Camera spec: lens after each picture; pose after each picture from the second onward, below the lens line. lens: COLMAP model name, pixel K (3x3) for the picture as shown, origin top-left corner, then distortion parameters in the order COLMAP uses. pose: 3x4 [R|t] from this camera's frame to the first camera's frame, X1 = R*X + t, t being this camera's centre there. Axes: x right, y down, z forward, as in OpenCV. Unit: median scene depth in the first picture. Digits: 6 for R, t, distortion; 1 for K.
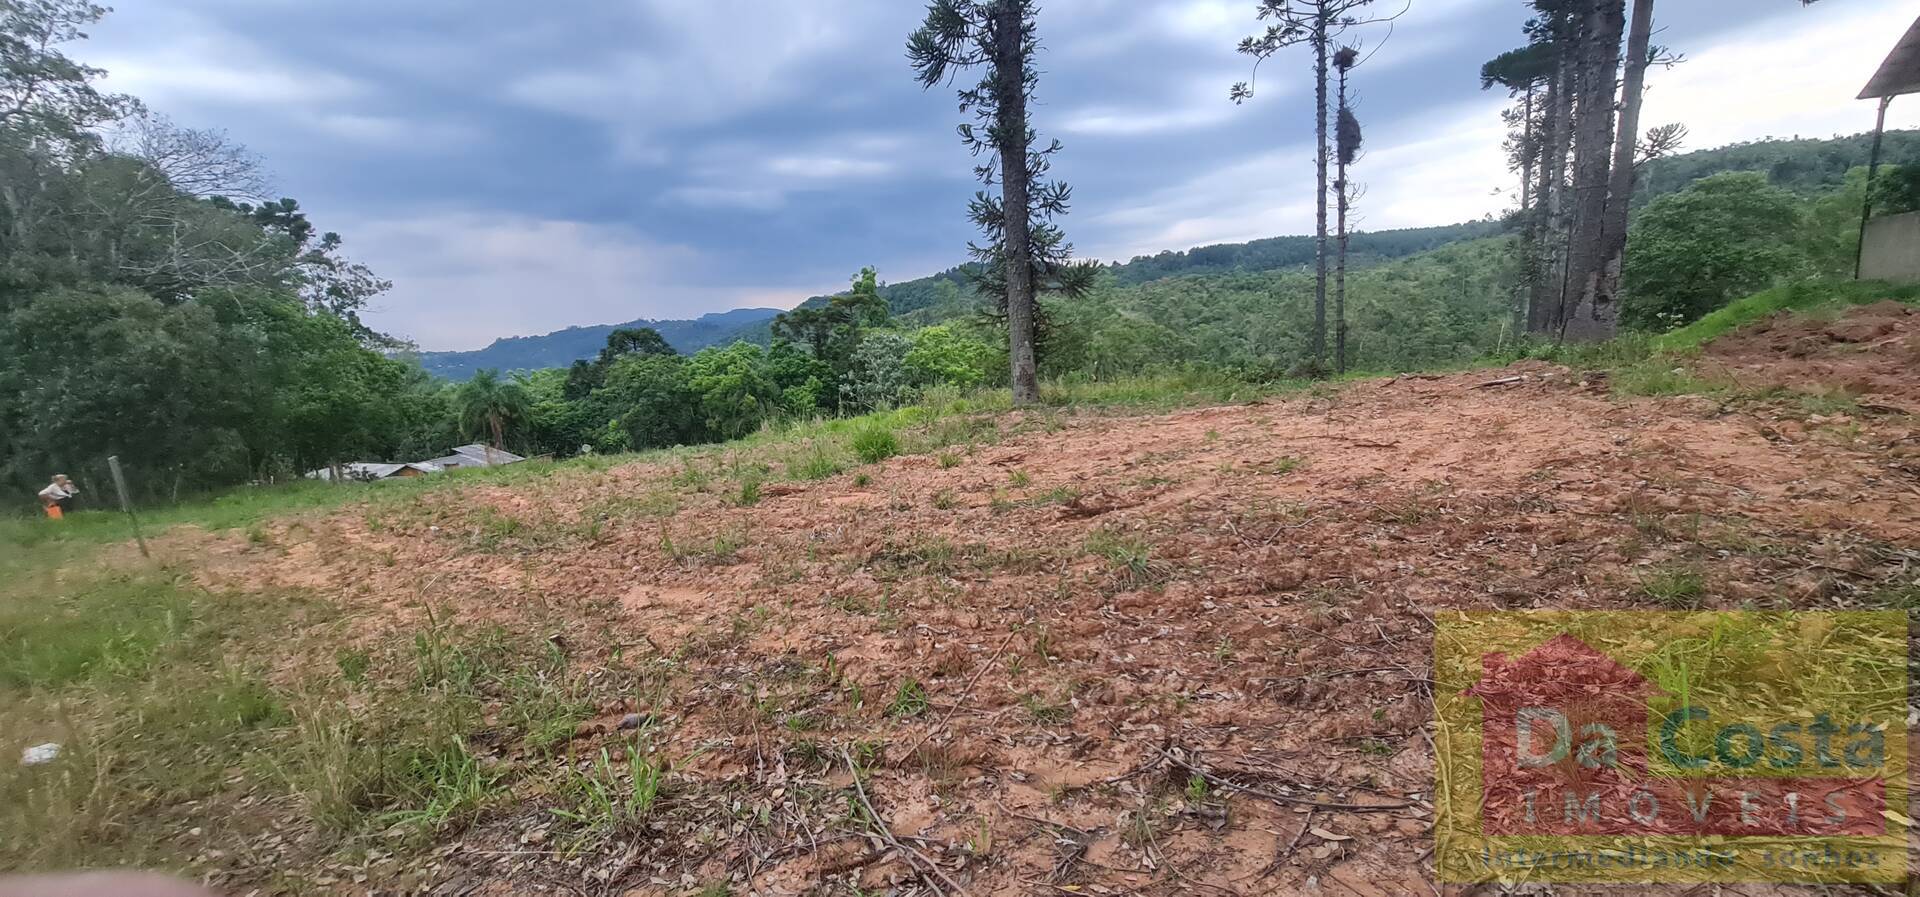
lens RADIAL K [[802.7, 0, 958.3], [0, 802.7, 450.5], [0, 0, 1]] dist [0.001850, 0.002732]
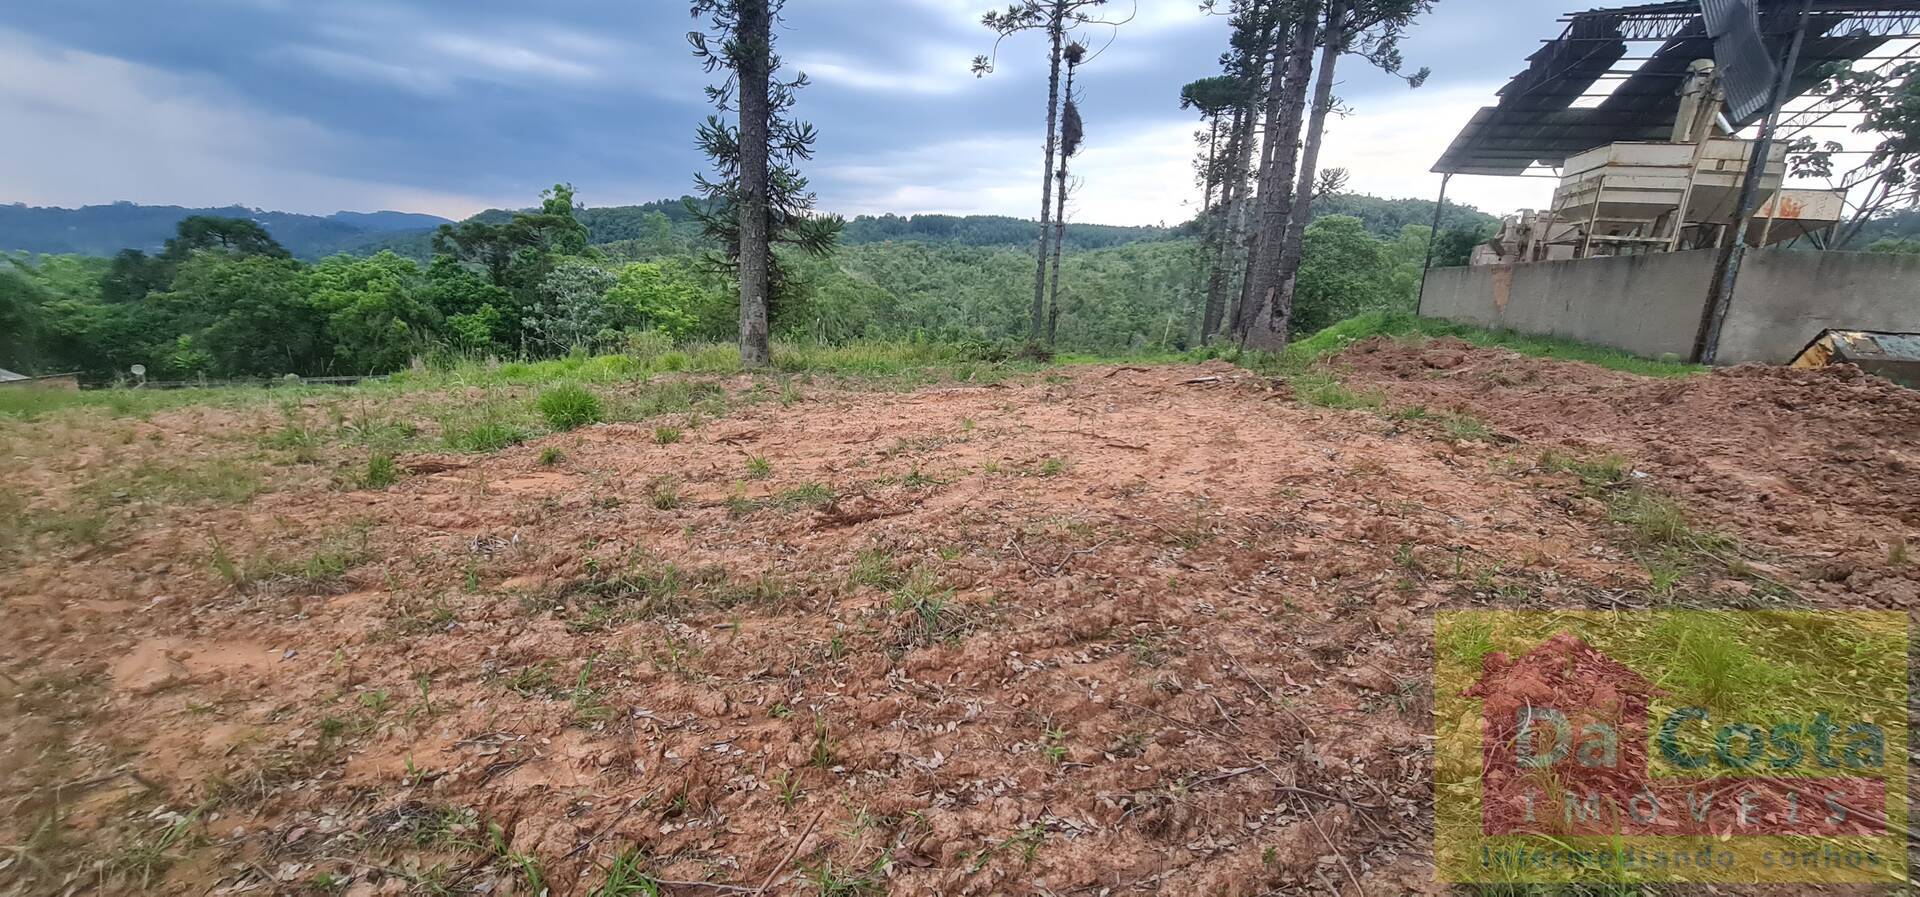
lens RADIAL K [[802.7, 0, 958.9], [0, 802.7, 454.7], [0, 0, 1]] dist [0.001850, 0.002732]
pose [[0.936873, 0.037494, 0.347653, -0.011495], [-0.058146, 0.997097, 0.049158, -0.017700], [-0.344800, -0.066270, 0.936334, 0.075938]]
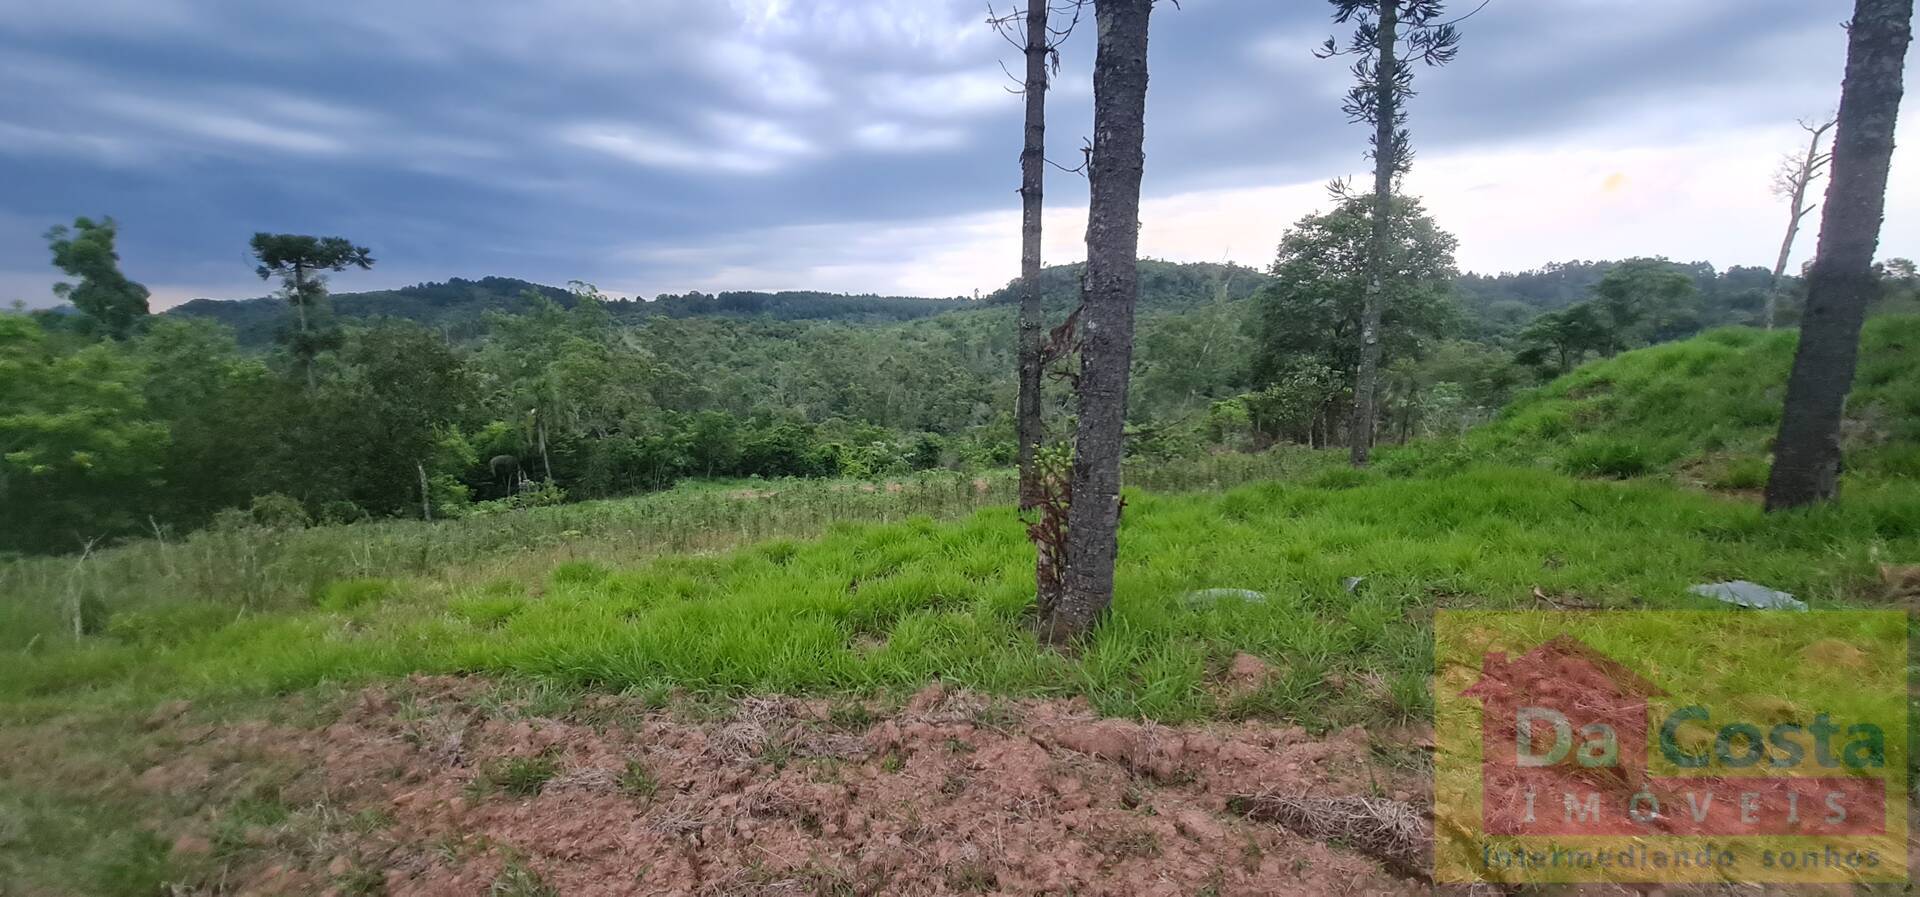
lens RADIAL K [[802.7, 0, 960.3], [0, 802.7, 447.9], [0, 0, 1]] dist [0.001850, 0.002732]
pose [[0.842784, 0.009225, 0.538172, 0.669133], [0.022482, 0.998377, -0.052321, -0.238237], [-0.537782, 0.056194, 0.841209, 1.777920]]
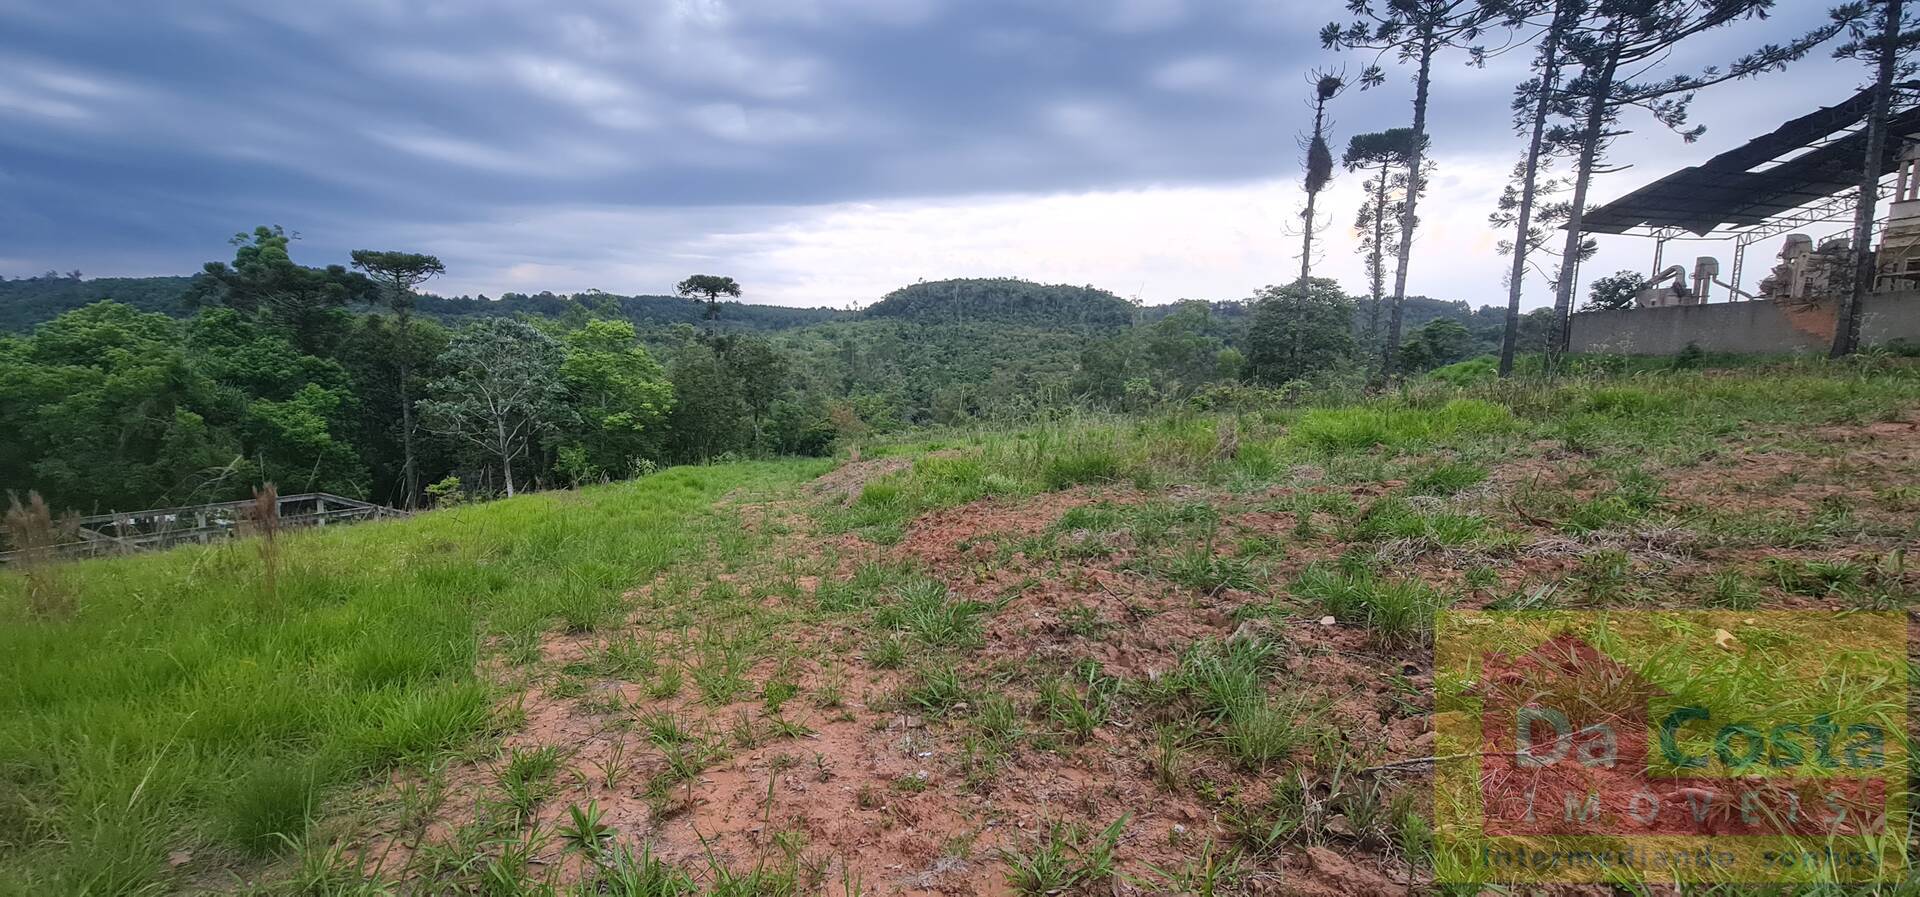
lens RADIAL K [[802.7, 0, 970.4], [0, 802.7, 448.7], [0, 0, 1]] dist [0.001850, 0.002732]
pose [[0.722462, 0.018640, 0.691160, -1.124651], [0.032410, 0.997625, -0.060783, 0.003610], [-0.690651, 0.066314, 0.720141, 1.364785]]
